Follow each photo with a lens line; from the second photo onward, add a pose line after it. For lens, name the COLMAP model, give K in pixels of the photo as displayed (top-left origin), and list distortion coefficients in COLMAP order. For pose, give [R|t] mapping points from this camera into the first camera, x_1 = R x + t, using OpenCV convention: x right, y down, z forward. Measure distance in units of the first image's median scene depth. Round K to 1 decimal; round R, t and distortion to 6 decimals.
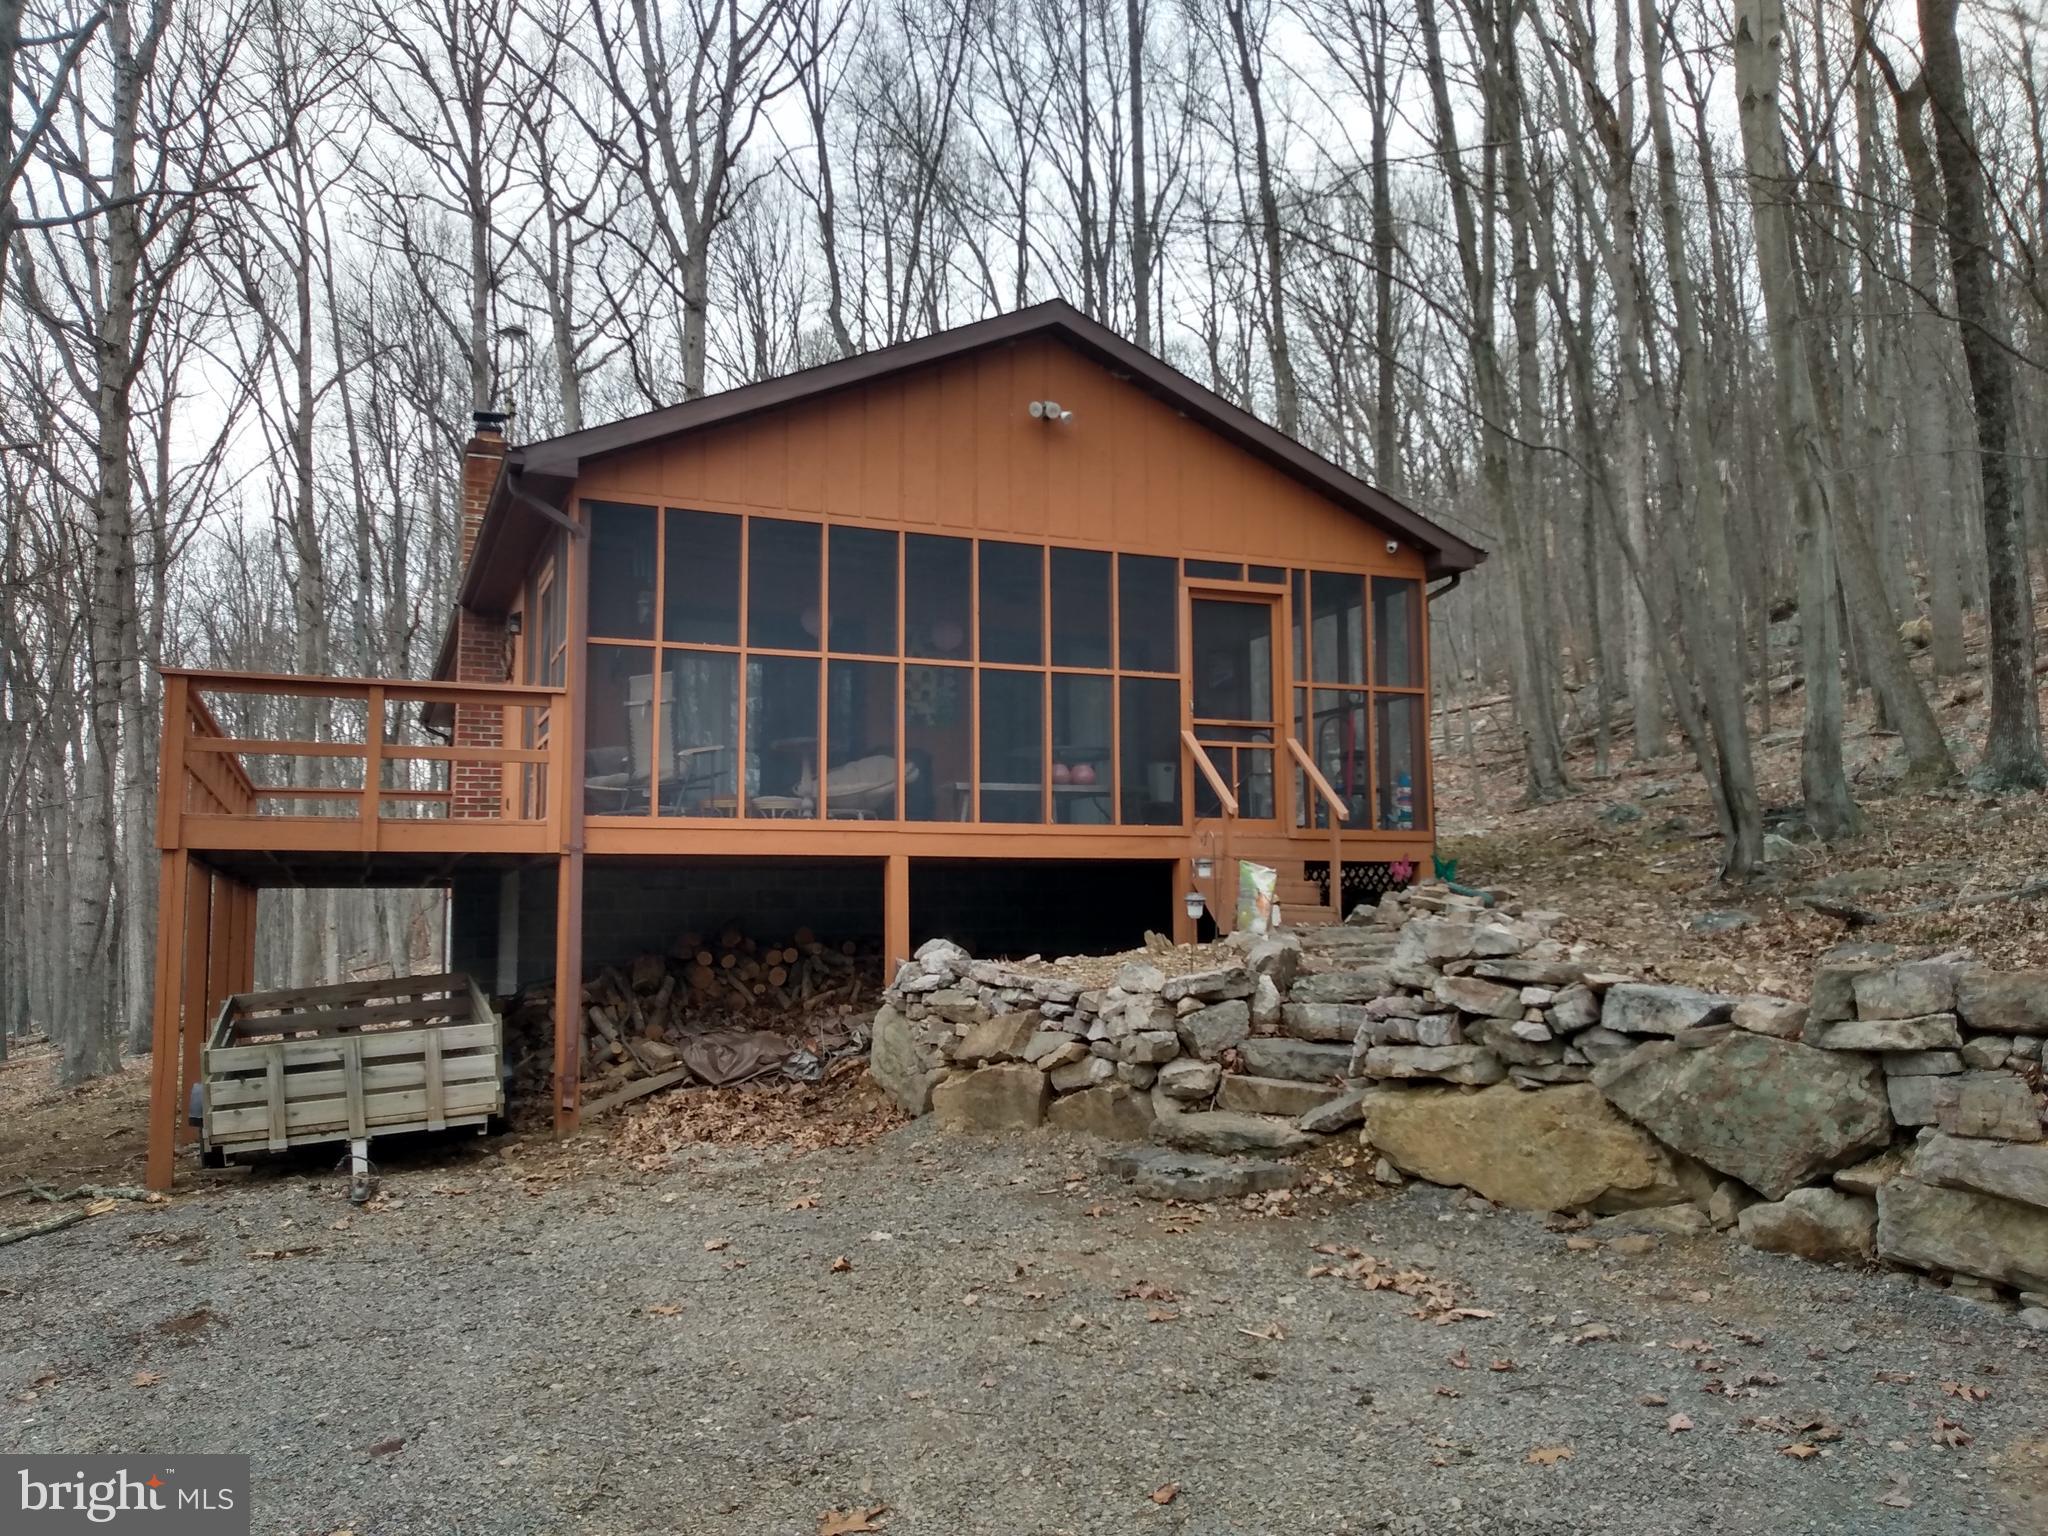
lens RADIAL K [[1598.4, 0, 1027.5], [0, 1598.4, 773.8], [0, 0, 1]] dist [-0.002111, -0.006973]
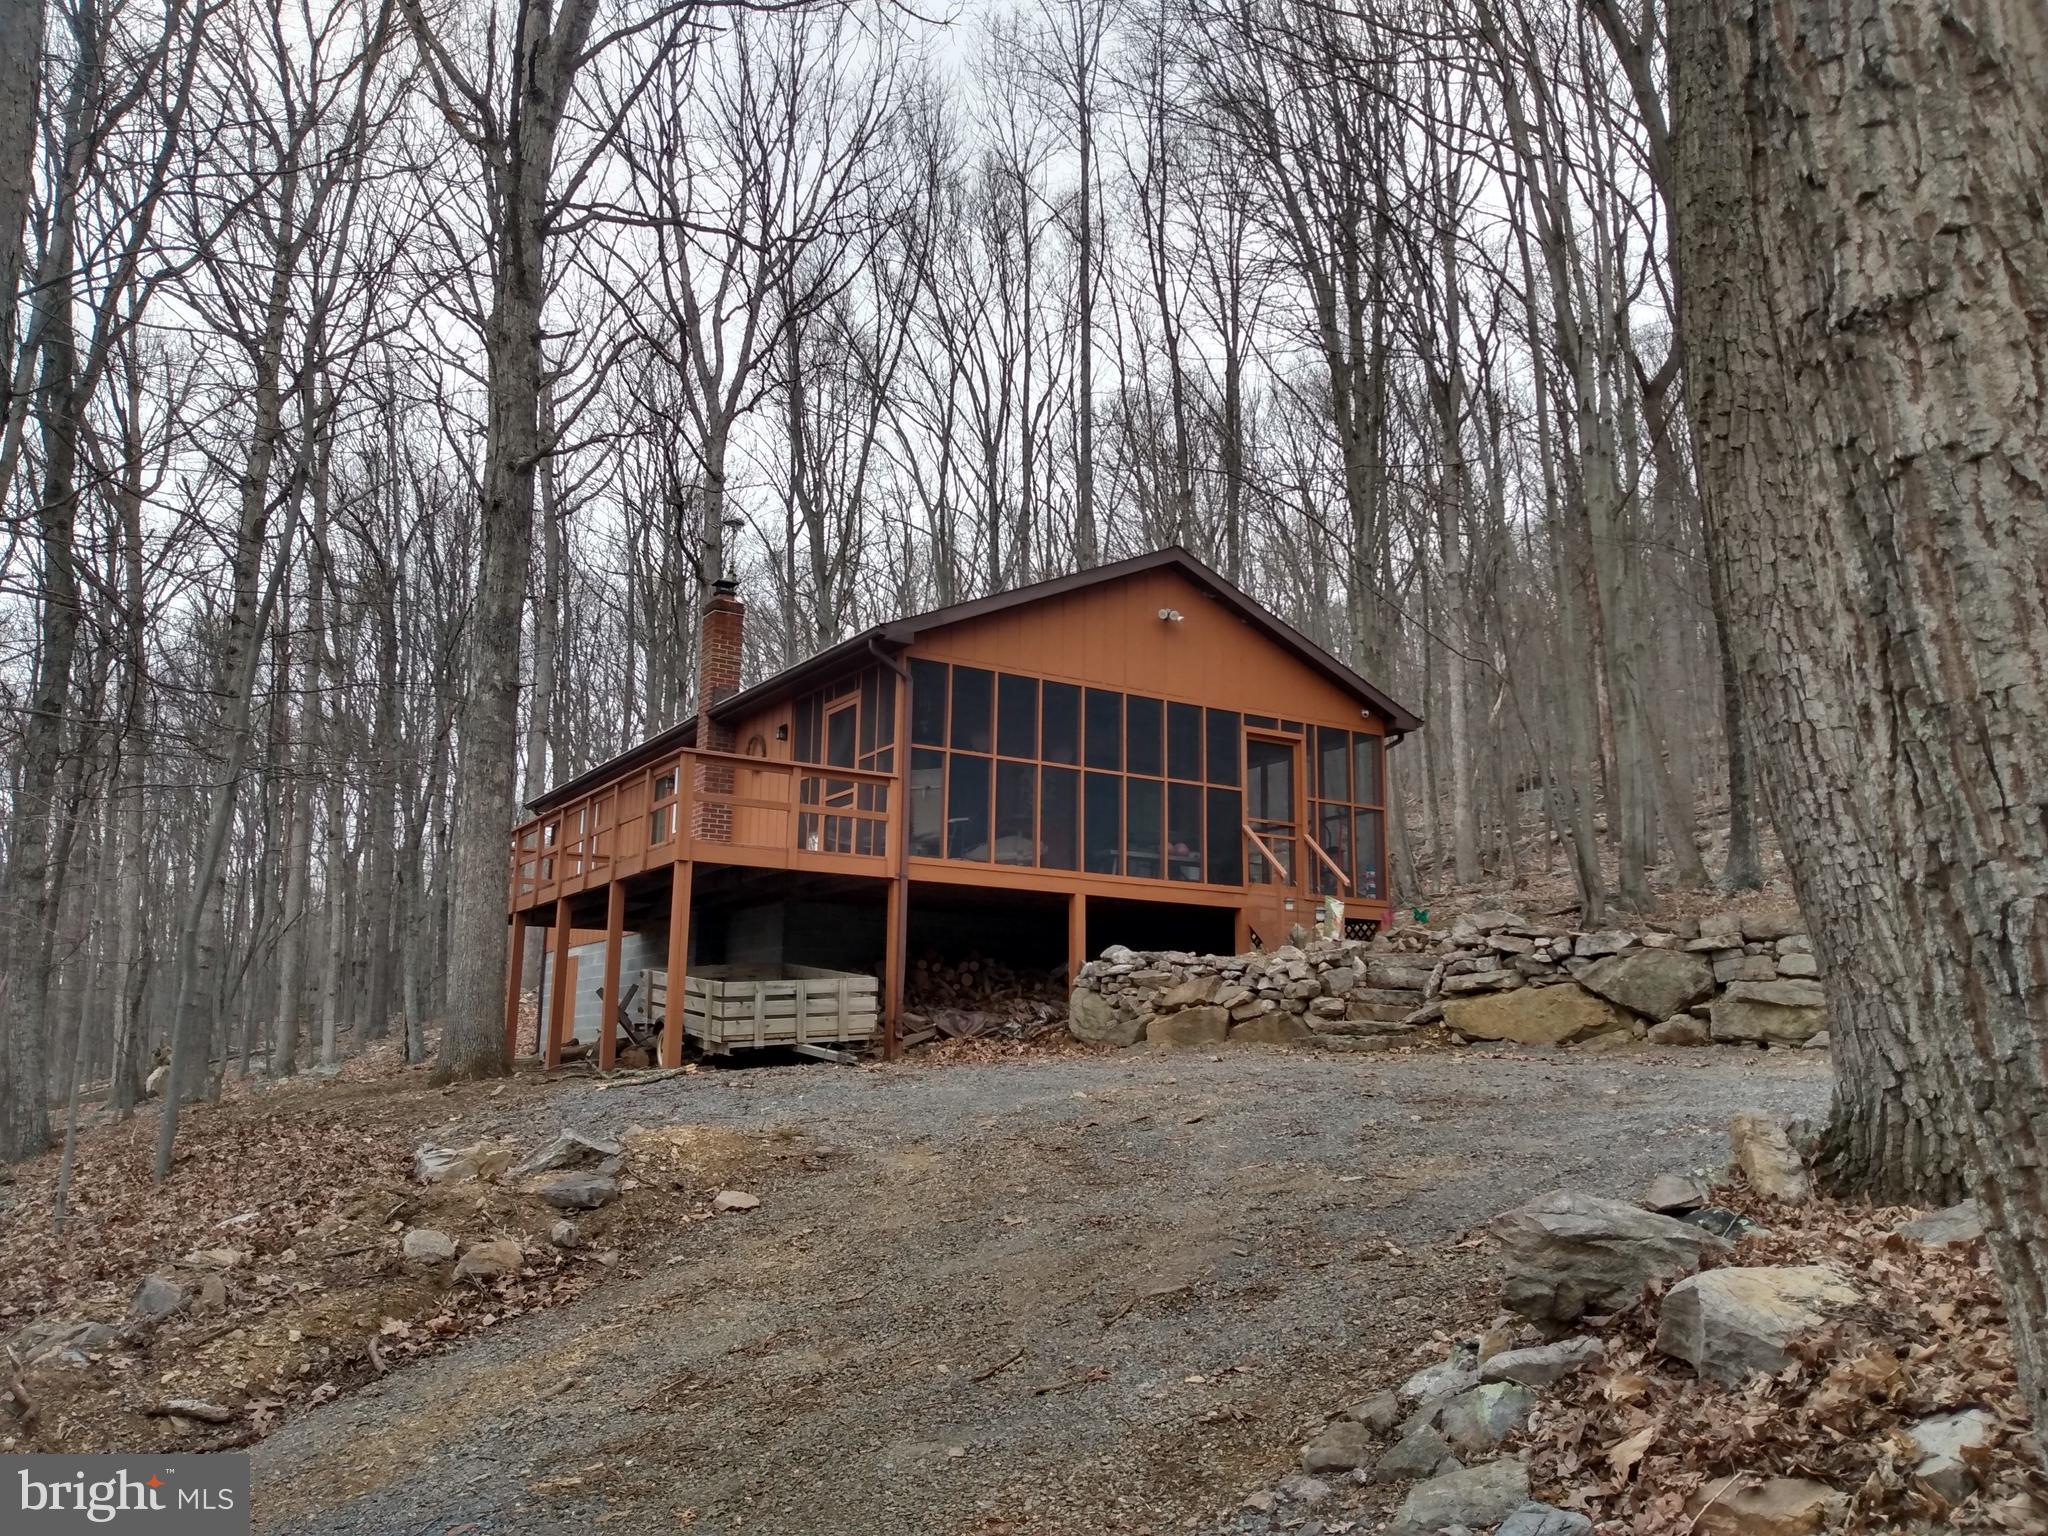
lens RADIAL K [[1598.4, 0, 1020.9], [0, 1598.4, 764.0], [0, 0, 1]] dist [-0.002111, -0.006973]
pose [[0.988643, 0.052819, 0.140698, -0.442392], [-0.039483, 0.994603, -0.095950, 0.093595], [-0.145007, 0.089305, 0.985392, -0.646143]]
